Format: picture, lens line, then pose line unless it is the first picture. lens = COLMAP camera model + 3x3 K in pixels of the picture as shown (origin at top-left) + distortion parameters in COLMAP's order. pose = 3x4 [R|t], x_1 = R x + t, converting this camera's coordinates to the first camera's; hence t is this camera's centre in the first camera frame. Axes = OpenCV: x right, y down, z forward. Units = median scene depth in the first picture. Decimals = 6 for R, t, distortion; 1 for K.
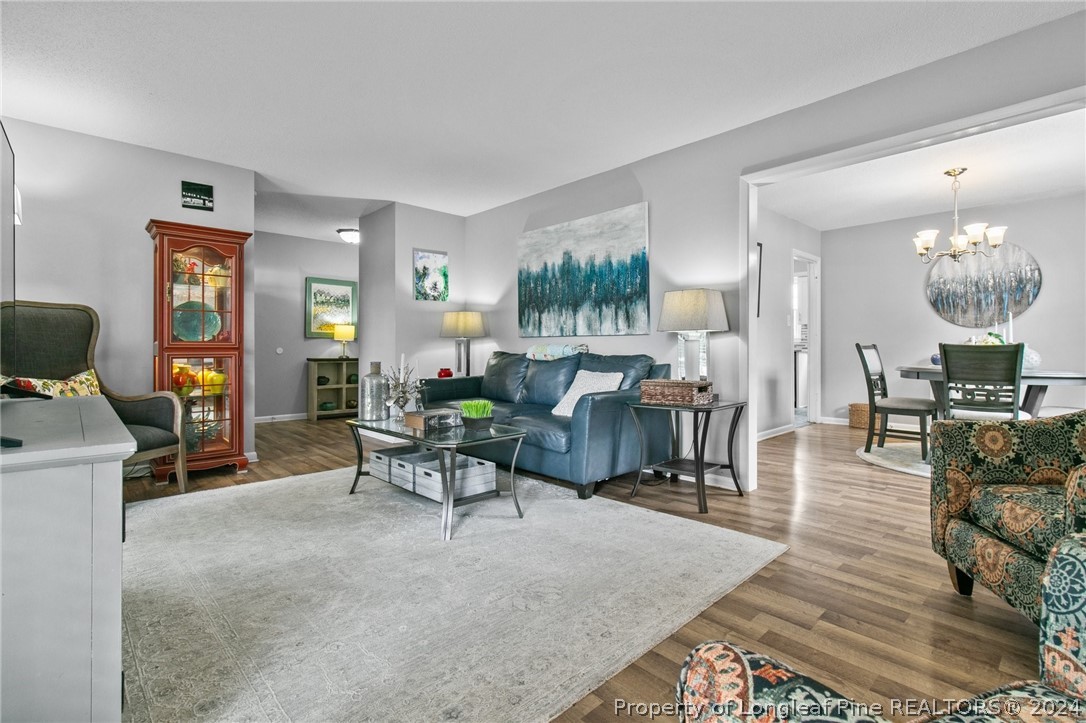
lens RADIAL K [[502.9, 0, 539.5], [0, 502.9, 355.5], [0, 0, 1]] dist [0.004679, 0.000619]
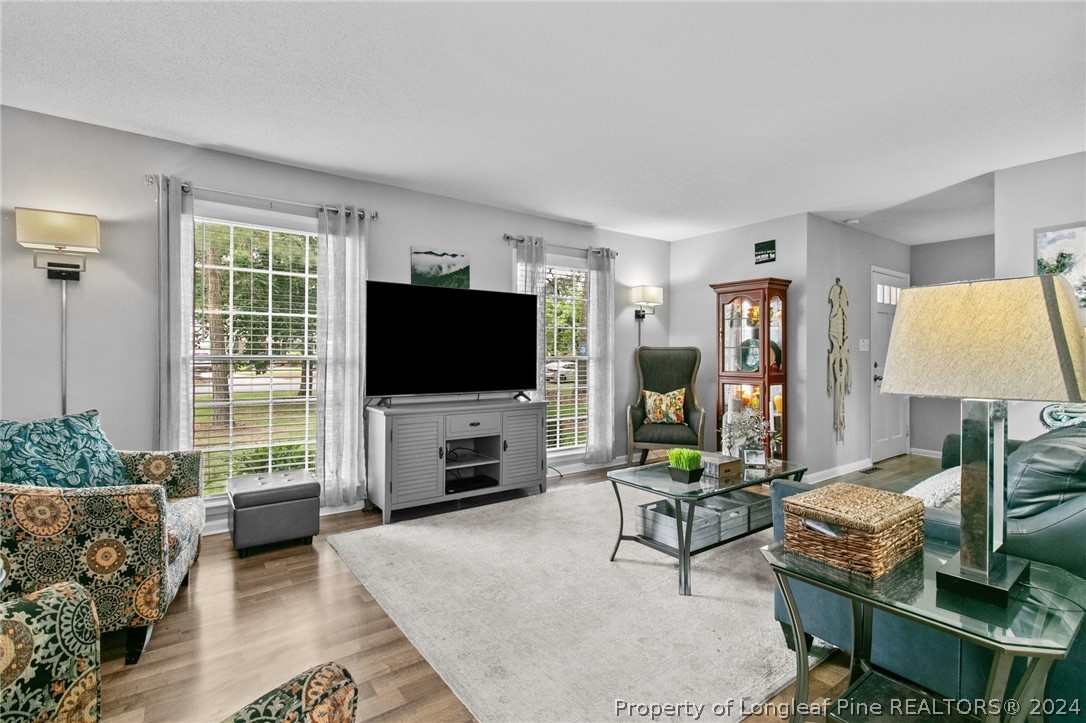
lens RADIAL K [[502.9, 0, 539.5], [0, 502.9, 355.5], [0, 0, 1]] dist [0.004679, 0.000619]
pose [[-0.125372, 0.005094, -0.992097, 0.602861], [-0.018520, 0.999801, 0.007474, -0.063664], [0.991937, 0.019311, -0.125253, 0.612209]]
